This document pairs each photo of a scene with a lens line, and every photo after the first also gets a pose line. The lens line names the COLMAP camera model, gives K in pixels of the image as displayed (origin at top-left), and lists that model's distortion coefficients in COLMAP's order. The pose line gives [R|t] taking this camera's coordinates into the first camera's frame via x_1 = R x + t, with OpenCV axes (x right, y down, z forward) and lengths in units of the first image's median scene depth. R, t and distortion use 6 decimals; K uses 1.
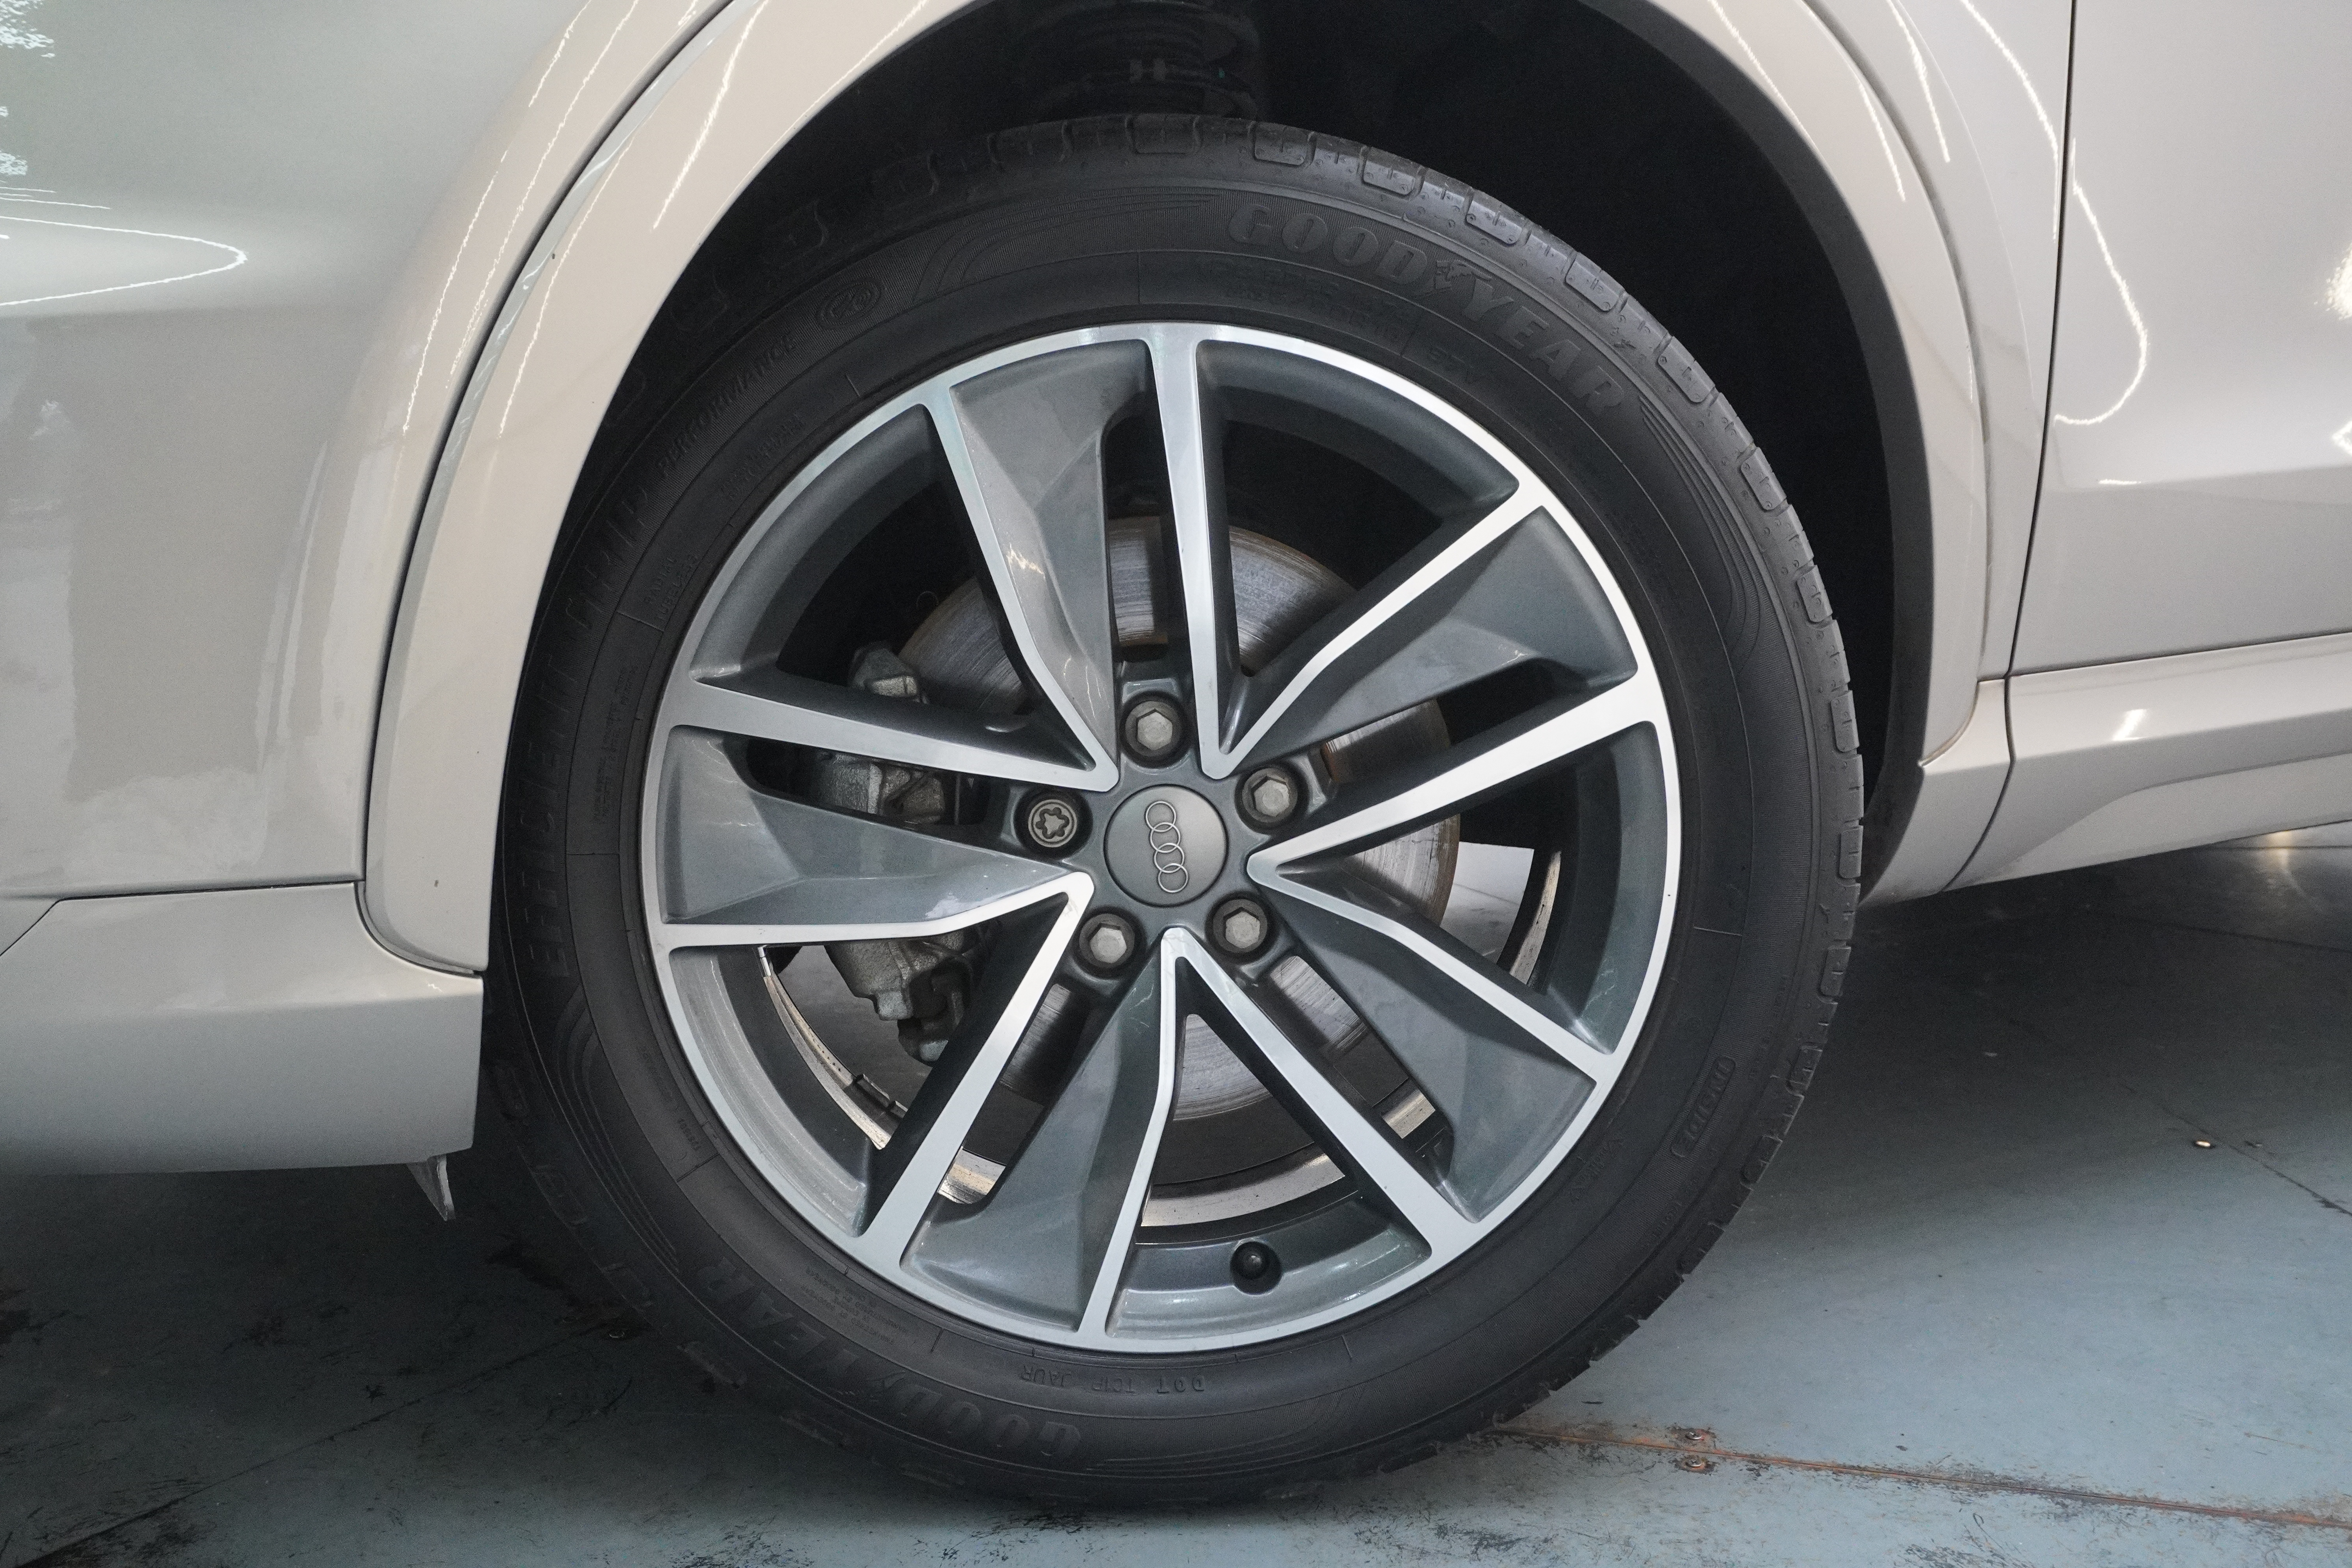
lens RADIAL K [[2484.1, 0, 1176.0], [0, 2484.1, 784.0], [0, 0, 1]] dist [0.000065, 0.002110]
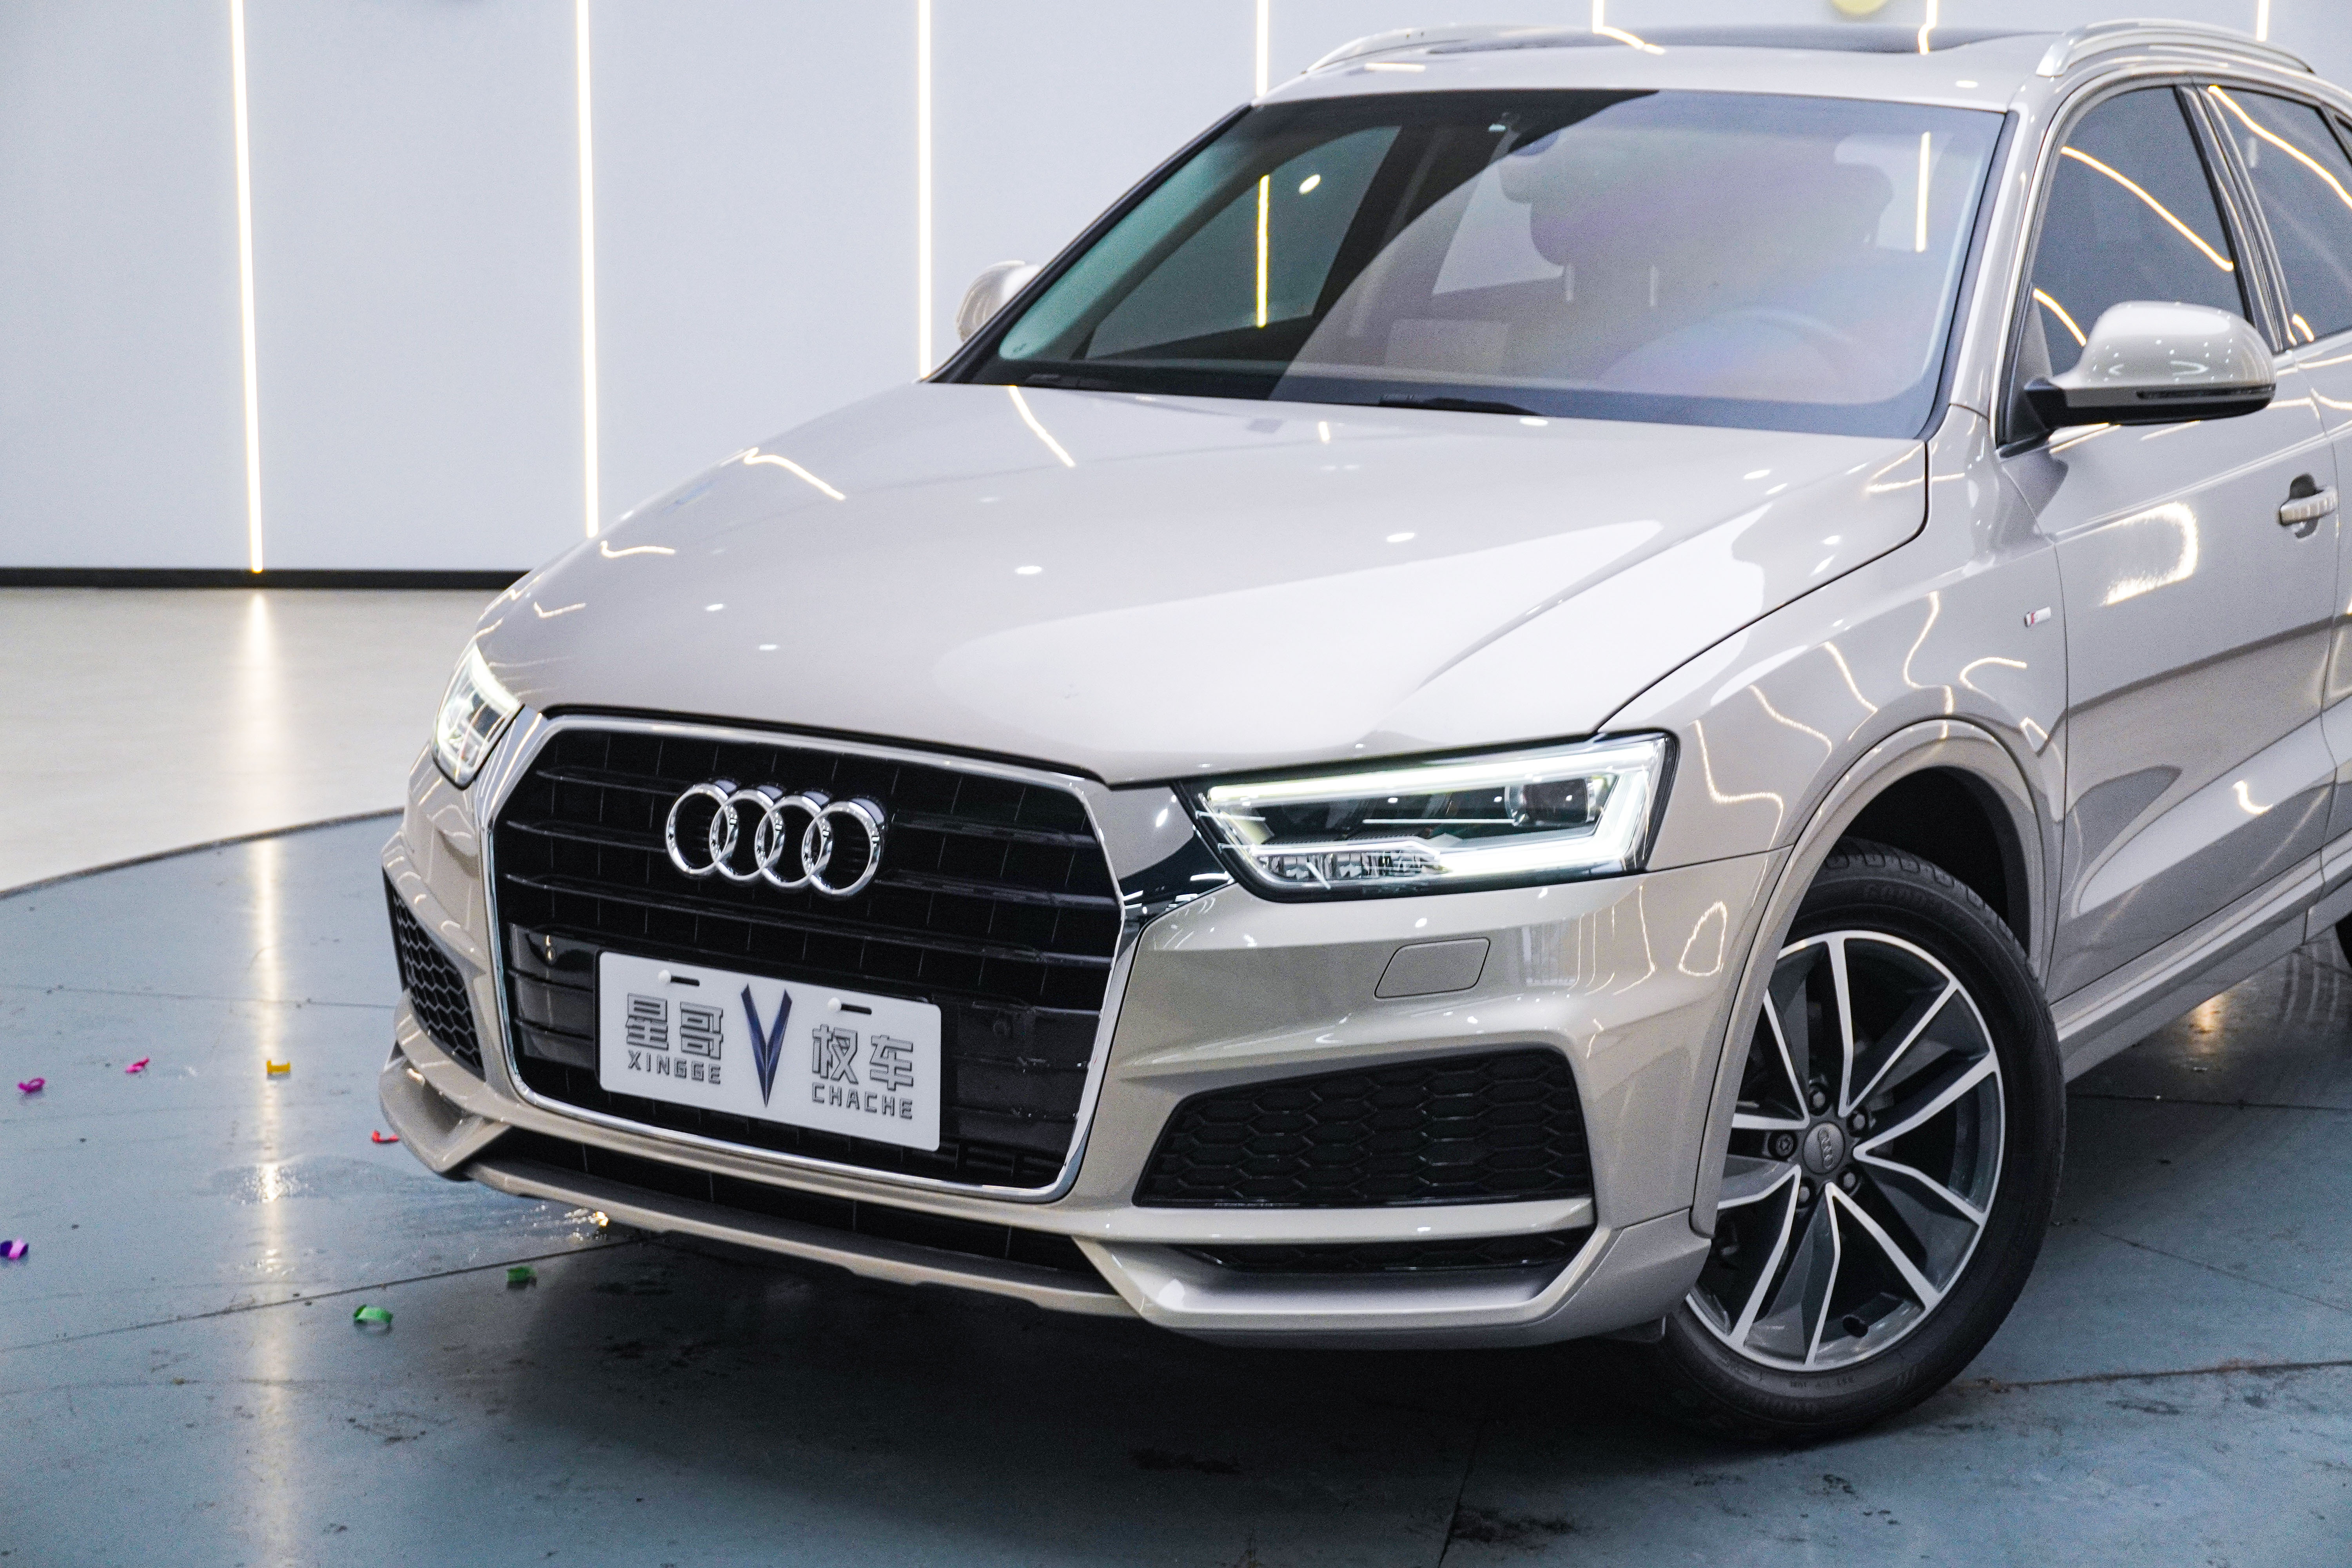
lens RADIAL K [[3955.8, 0, 1175.8], [0, 3955.8, 782.8], [0, 0, 1]] dist [0.023244, 0.048264]
pose [[0.904969, -0.086042, 0.416687, -2.068933], [0.086768, 0.996079, 0.017237, -0.432719], [-0.416536, 0.020556, 0.908887, -2.120461]]
